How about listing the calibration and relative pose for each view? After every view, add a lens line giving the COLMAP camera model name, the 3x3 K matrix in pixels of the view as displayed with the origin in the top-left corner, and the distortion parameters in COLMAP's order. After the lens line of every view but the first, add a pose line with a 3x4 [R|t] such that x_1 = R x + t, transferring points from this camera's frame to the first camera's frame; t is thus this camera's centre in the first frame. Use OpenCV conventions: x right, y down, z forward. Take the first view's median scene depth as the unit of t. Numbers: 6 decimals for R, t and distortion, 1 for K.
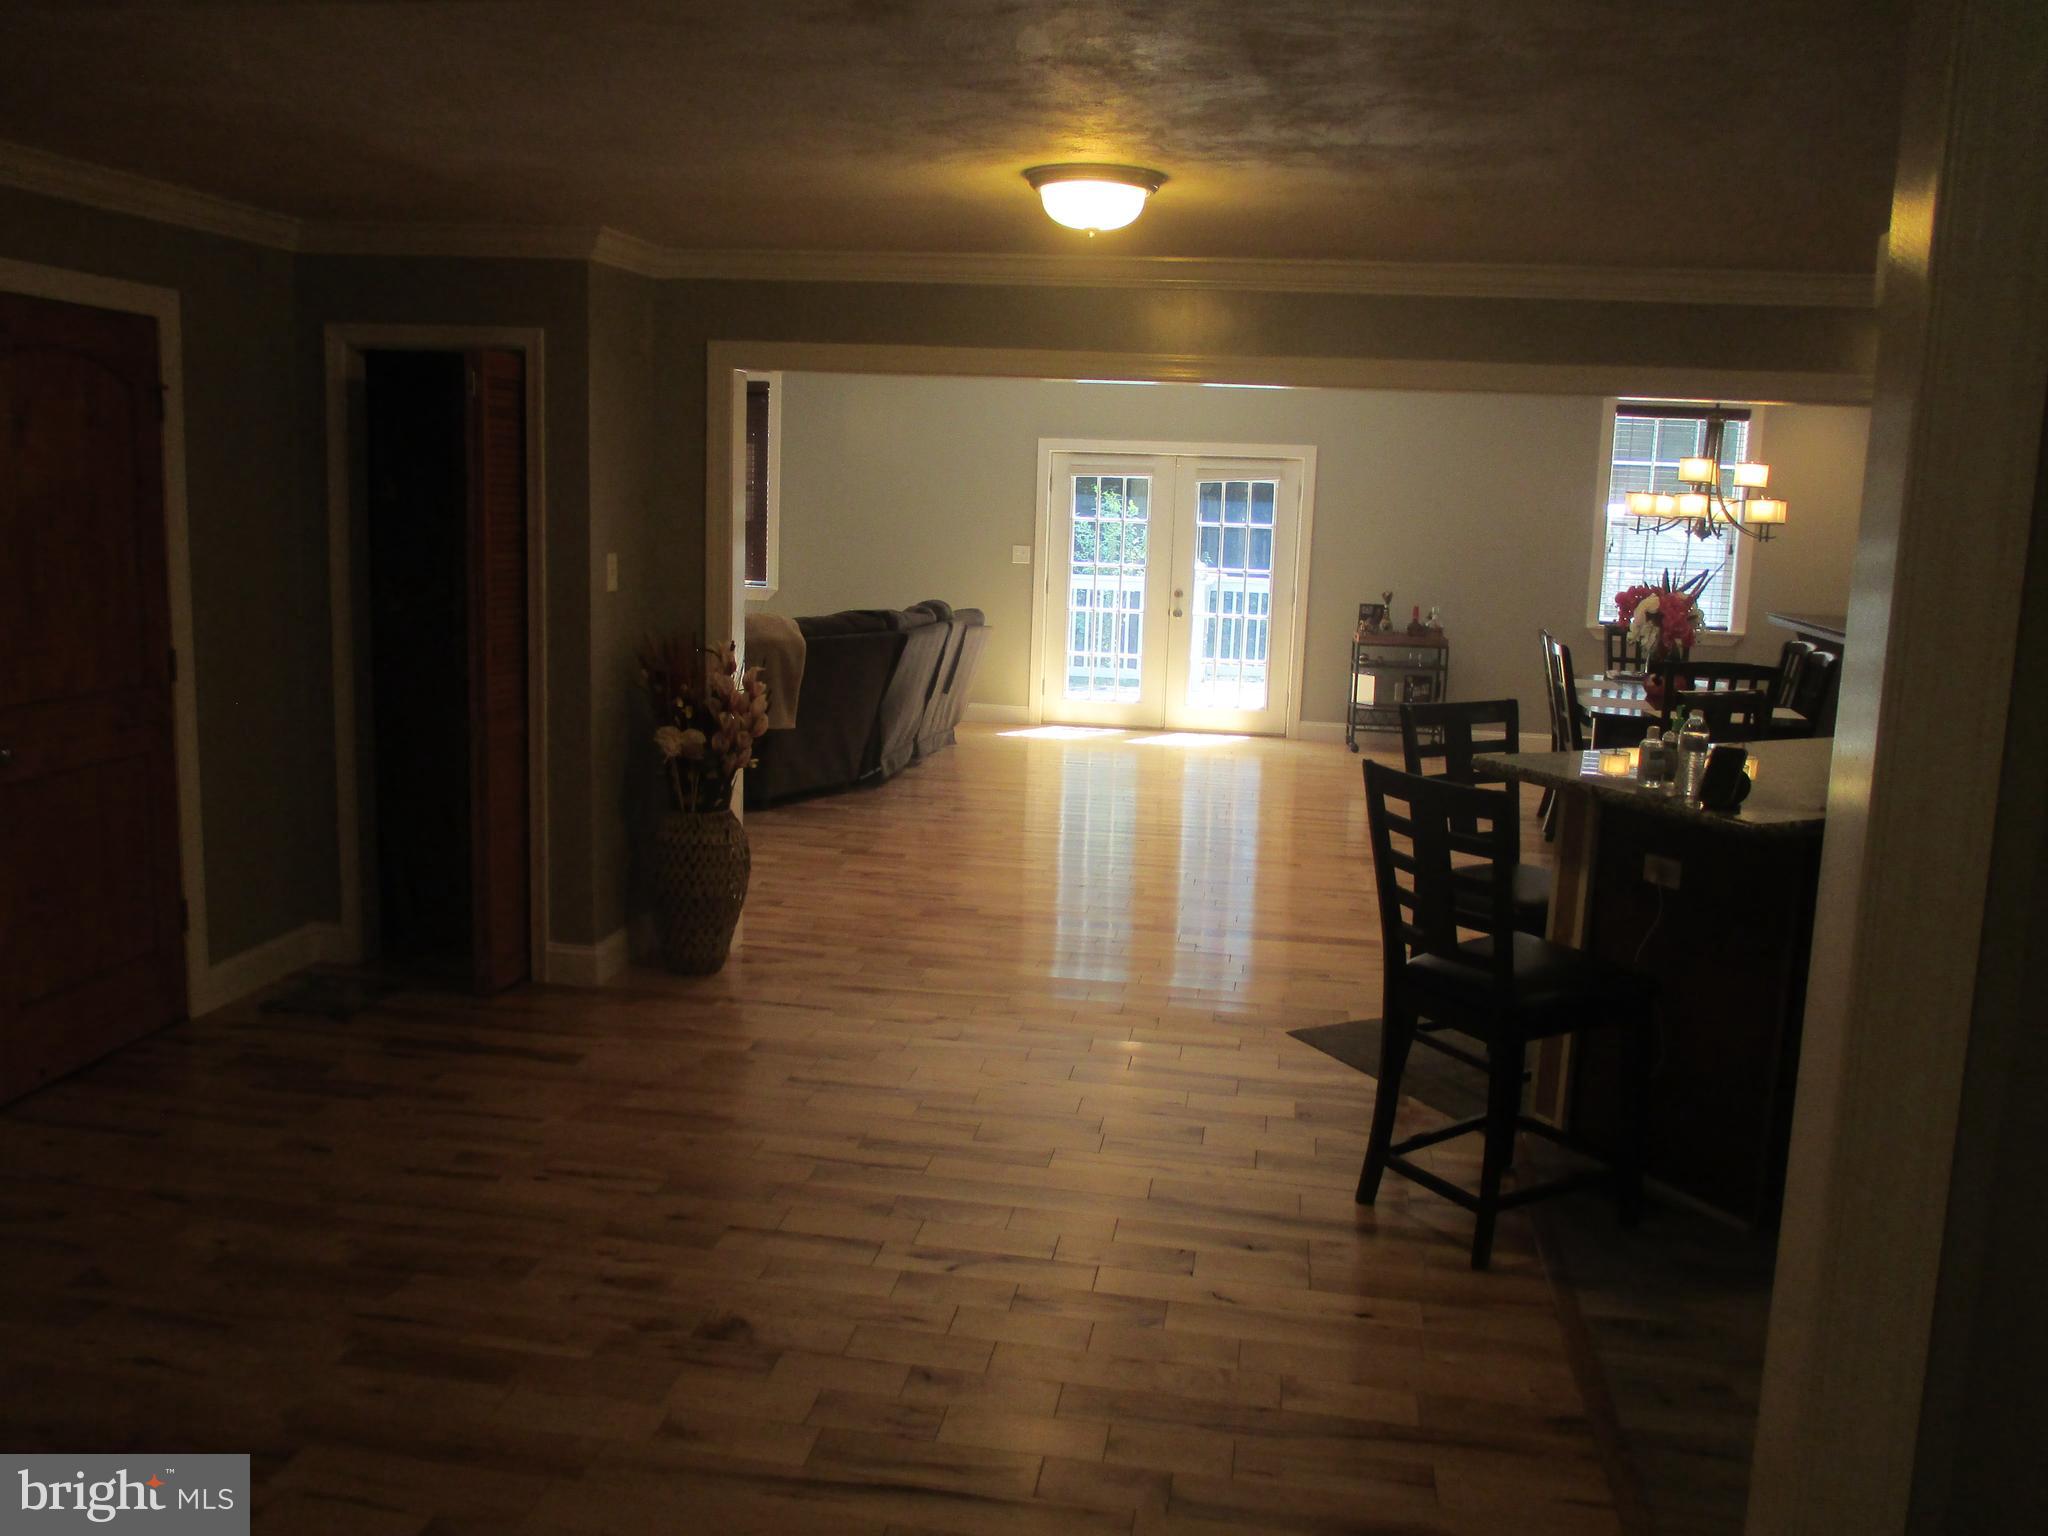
lens RADIAL K [[1726.7, 0, 1025.8], [0, 1726.7, 769.7], [0, 0, 1]] dist [-0.036168, 0.039764]
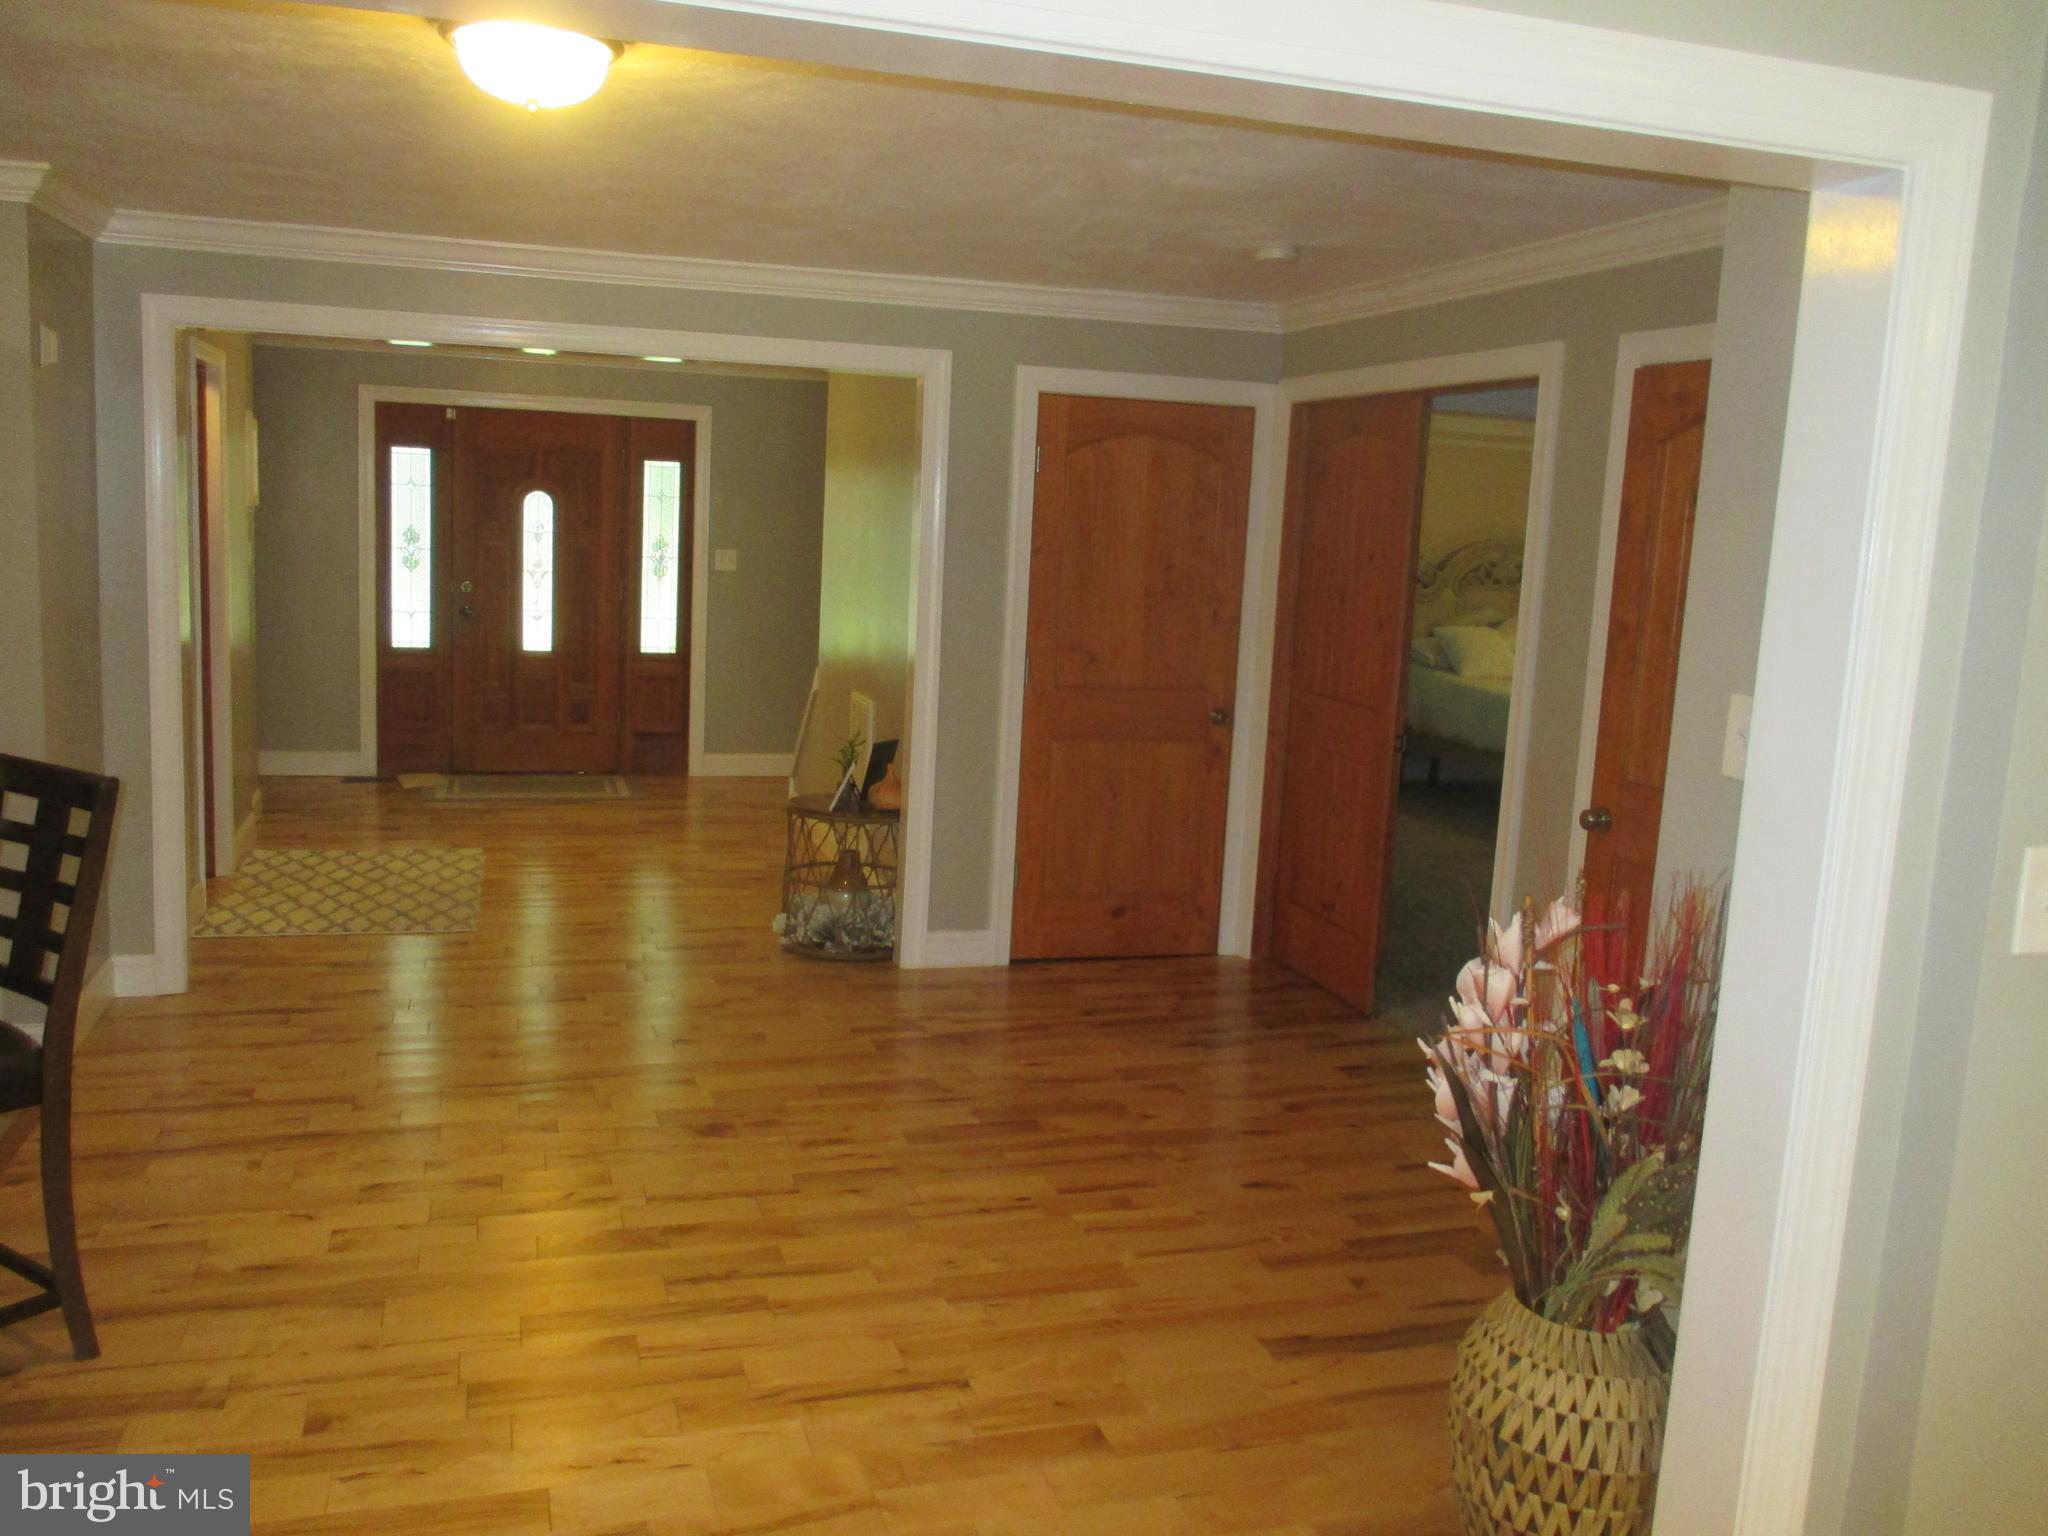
lens RADIAL K [[1726.7, 0, 1035.2], [0, 1726.7, 768.8], [0, 0, 1]] dist [-0.036168, 0.039764]
pose [[-0.889168, -0.005329, -0.457551, 0.155263], [-0.149859, 0.948178, 0.280181, -0.253400], [0.432346, 0.317696, -0.843887, 1.580243]]
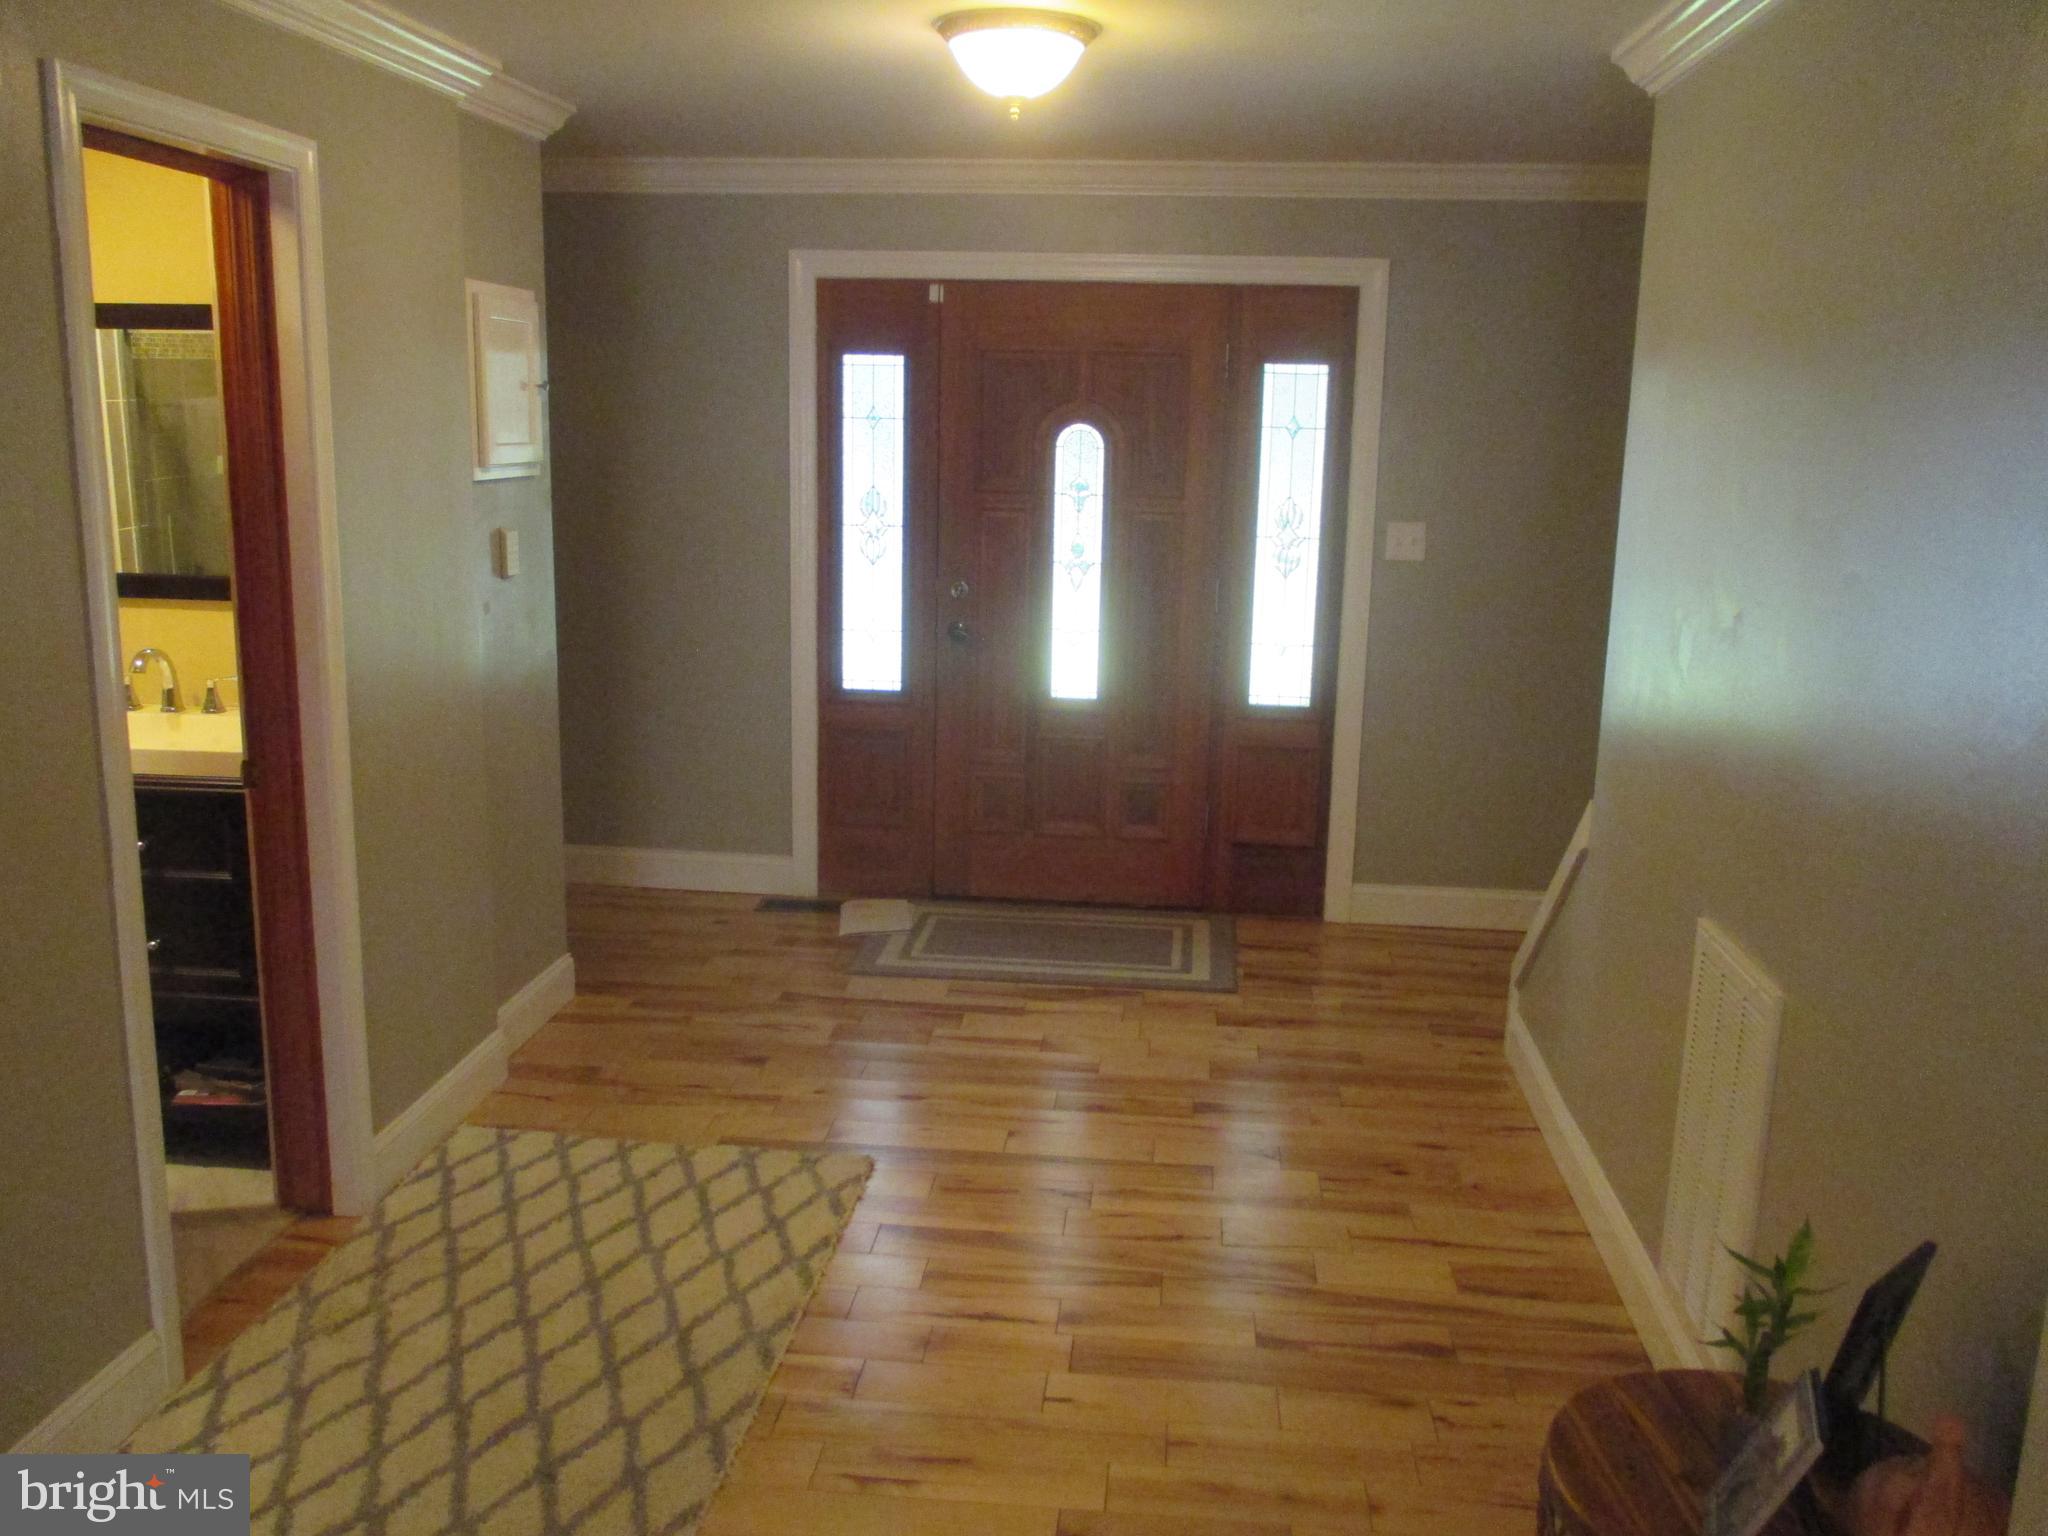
lens RADIAL K [[1726.7, 0, 1020.8], [0, 1726.7, 763.3], [0, 0, 1]] dist [-0.036168, 0.039764]
pose [[-0.996192, -0.033895, -0.080328, 0.045081], [-0.061290, 0.927514, 0.368730, -0.201815], [0.062007, 0.372249, -0.926059, 1.223634]]
